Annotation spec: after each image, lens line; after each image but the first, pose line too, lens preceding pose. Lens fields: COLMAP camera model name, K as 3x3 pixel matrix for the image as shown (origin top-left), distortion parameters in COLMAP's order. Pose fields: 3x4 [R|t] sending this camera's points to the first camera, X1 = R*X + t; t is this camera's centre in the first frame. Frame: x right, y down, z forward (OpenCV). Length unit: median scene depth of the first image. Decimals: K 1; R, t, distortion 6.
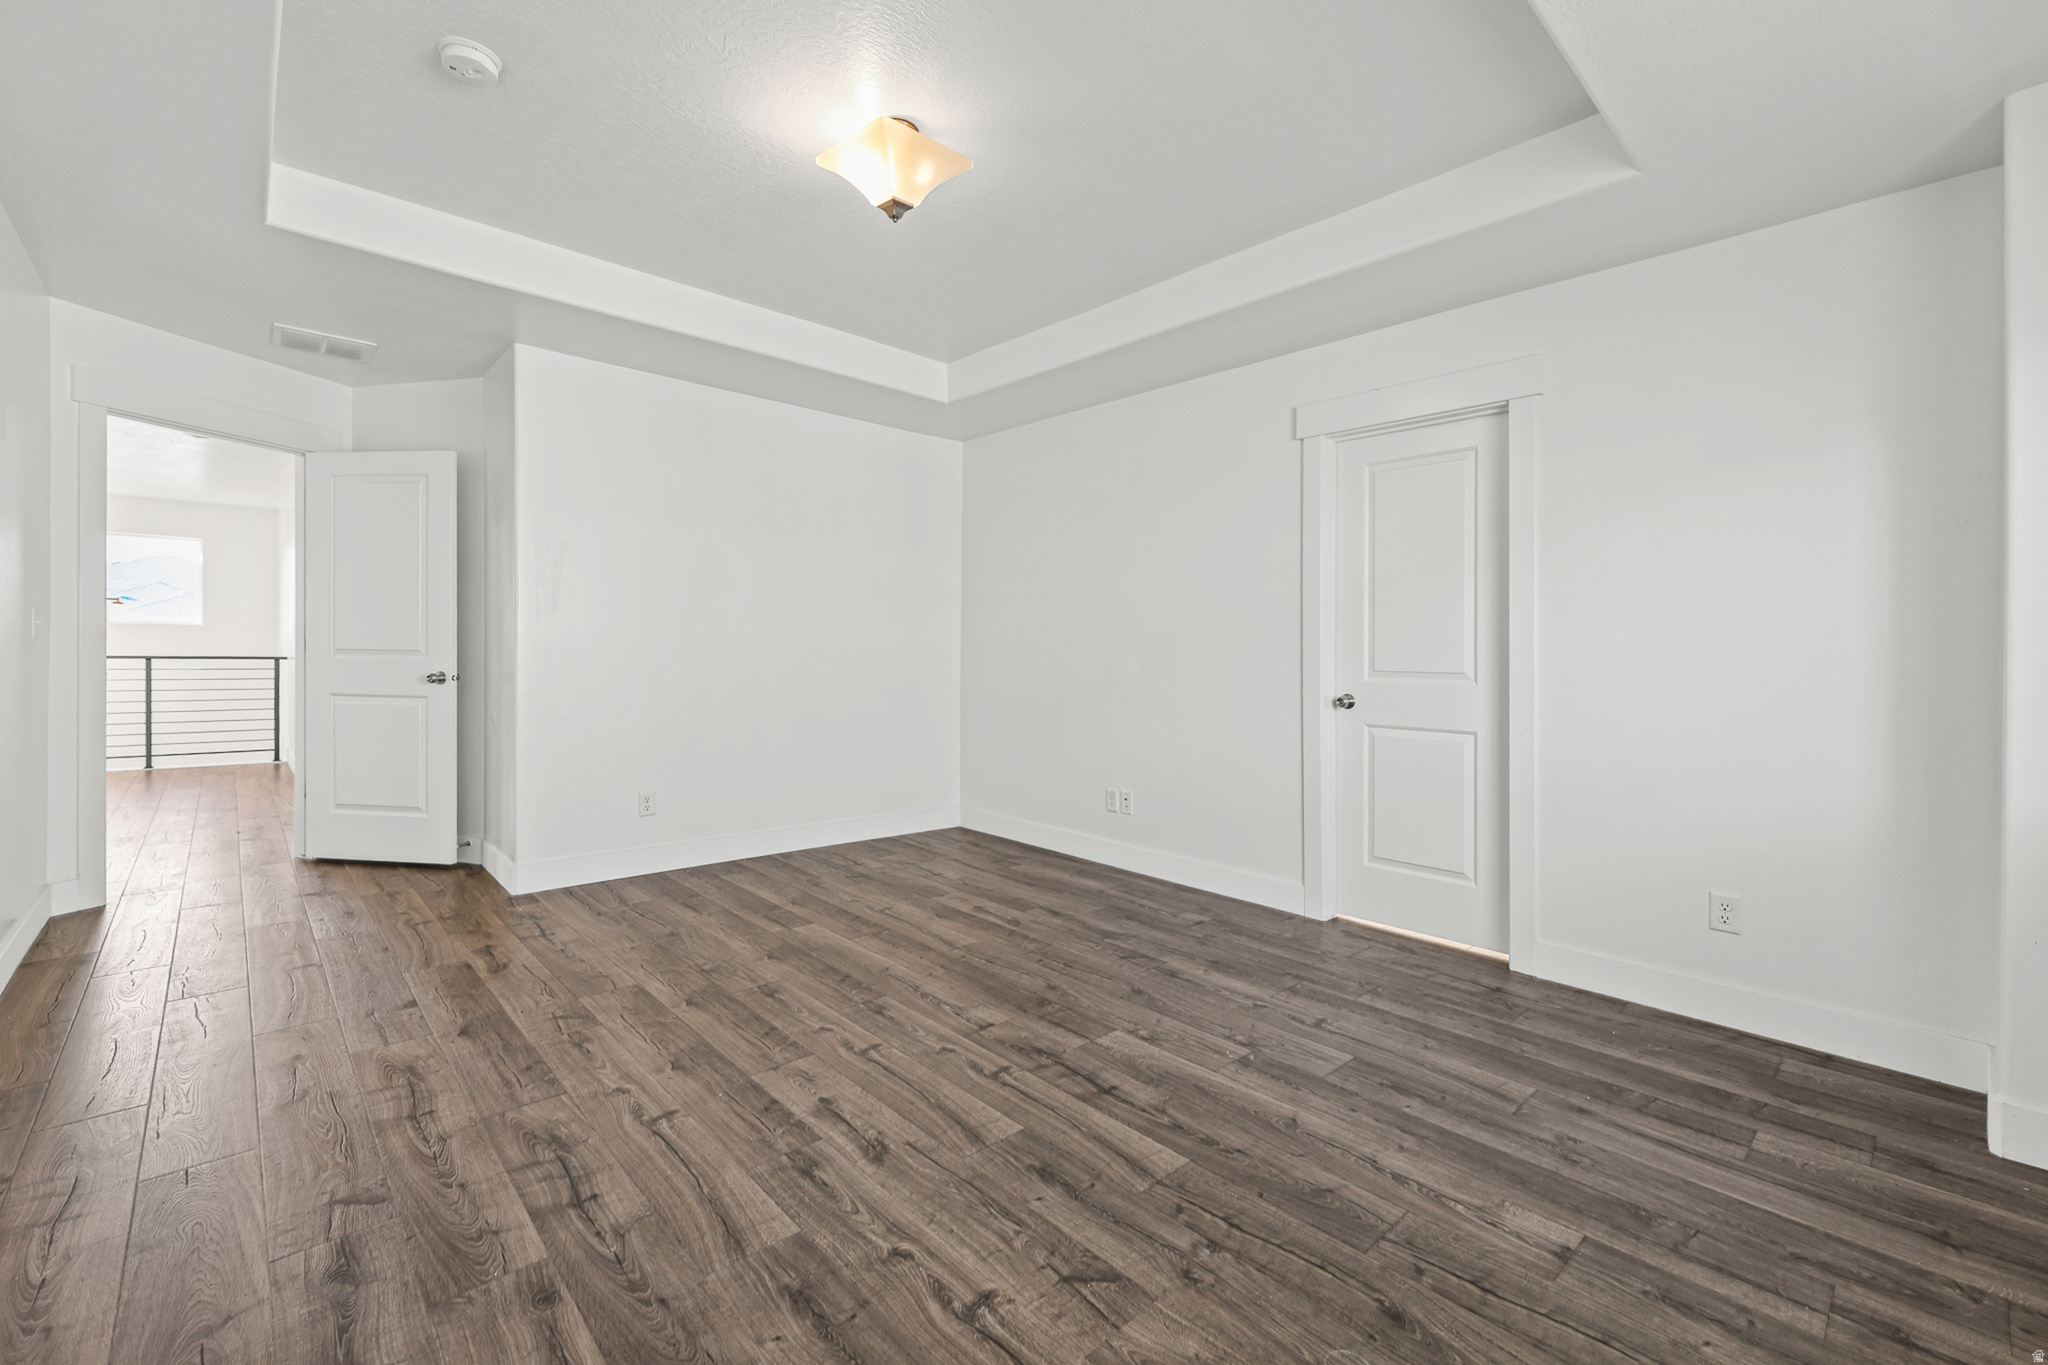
lens RADIAL K [[836.9, 0, 1026.5], [0, 836.9, 678.4], [0, 0, 1]] dist [0.000932, 0.000236]
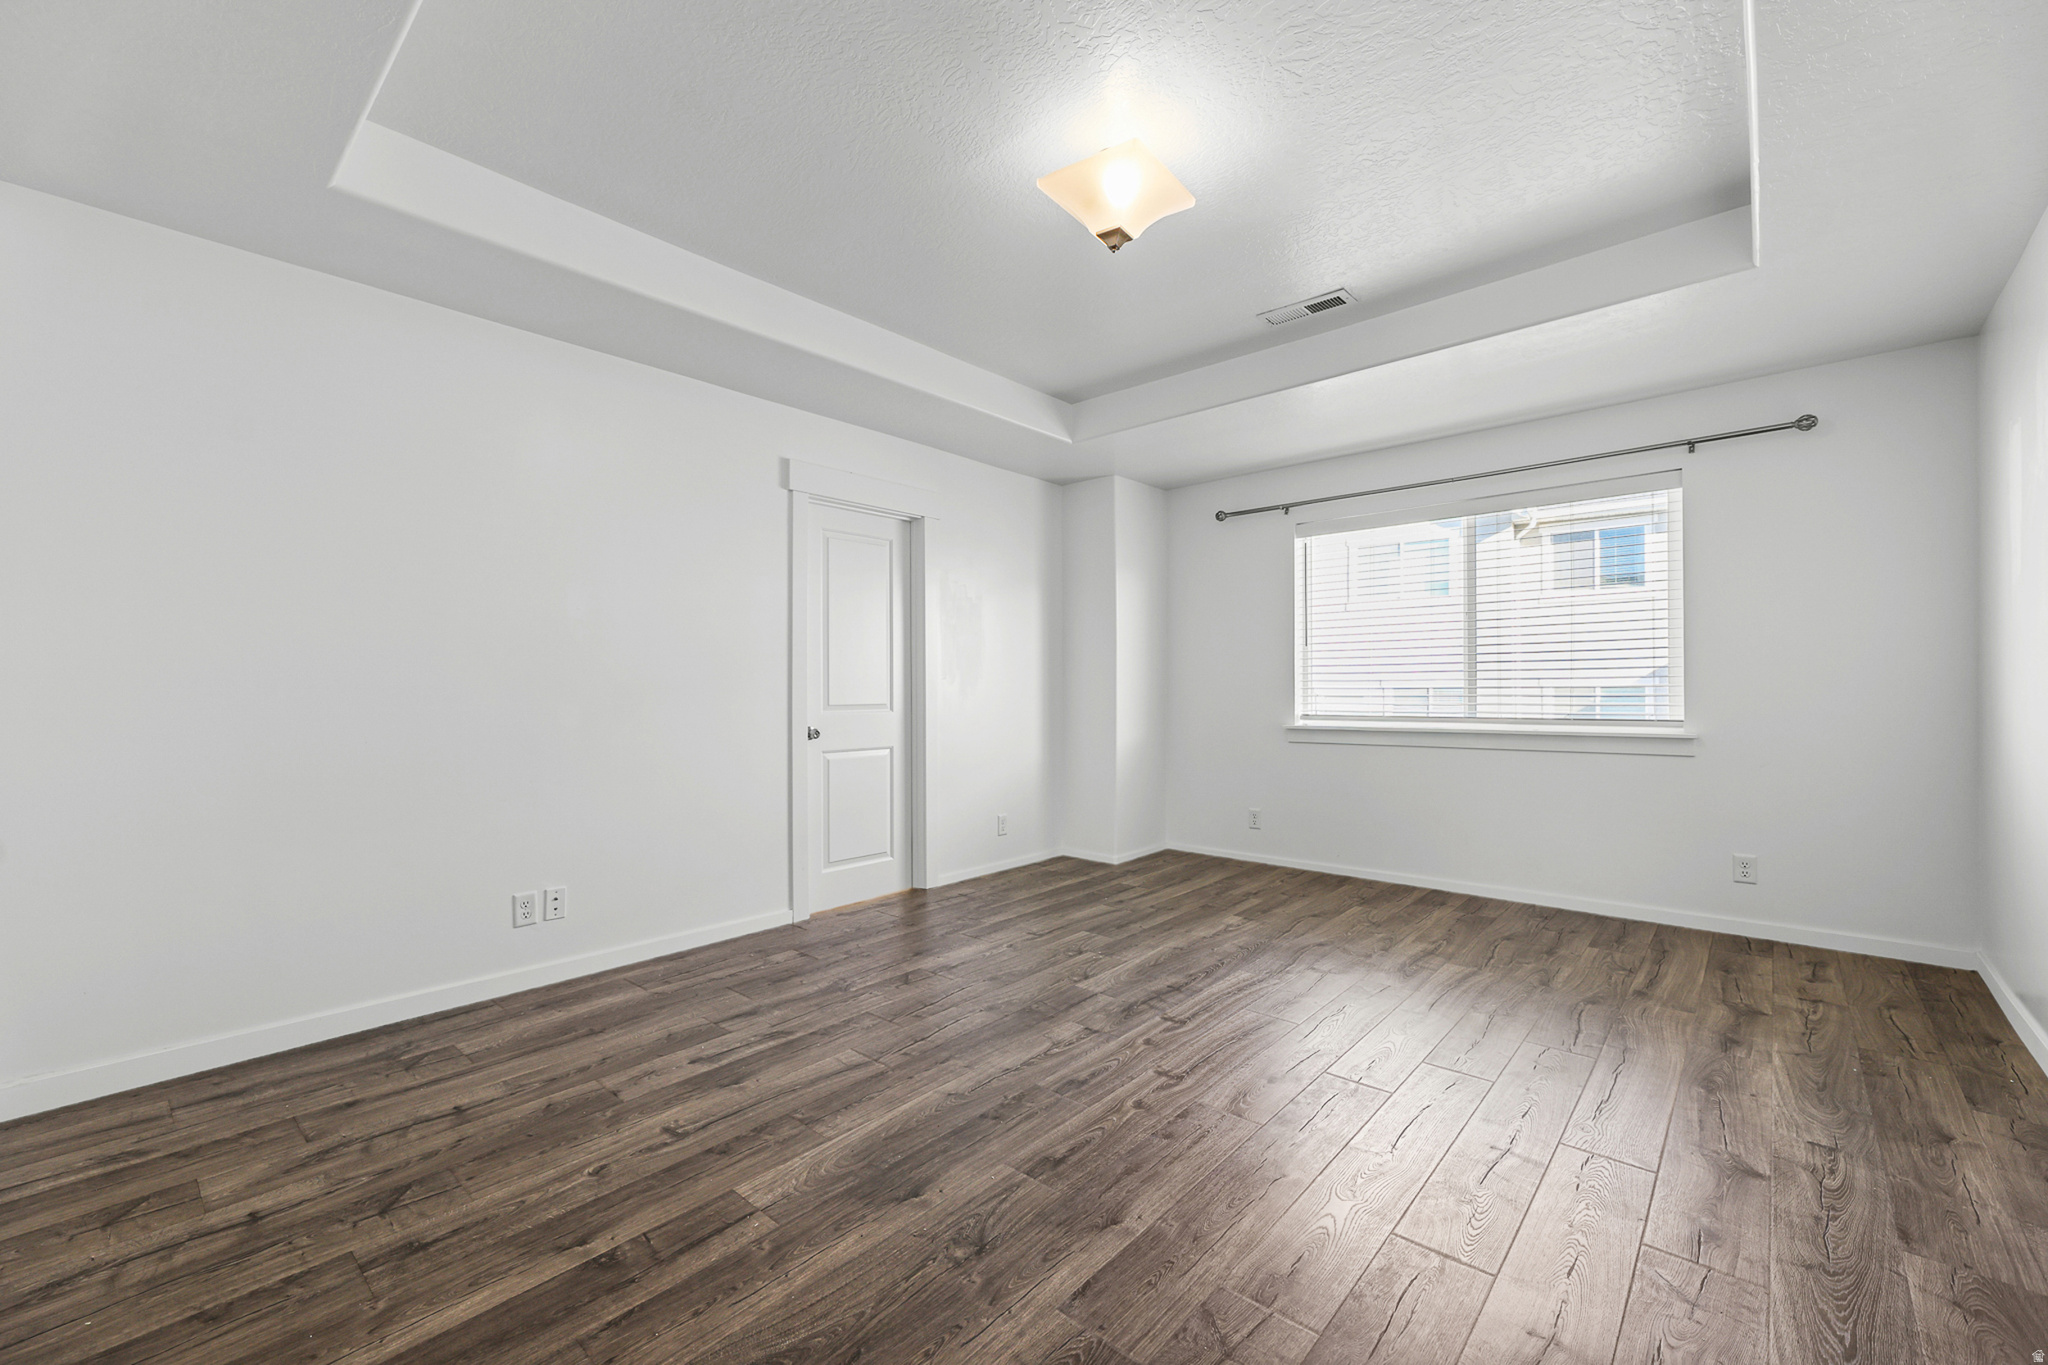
lens RADIAL K [[836.9, 0, 1026.5], [0, 836.9, 678.4], [0, 0, 1]] dist [0.000932, 0.000236]
pose [[-0.077284, -0.017785, 0.996850, -0.982791], [0.037023, 0.999100, 0.020695, -0.043207], [-0.996321, 0.038506, -0.076556, 1.046716]]
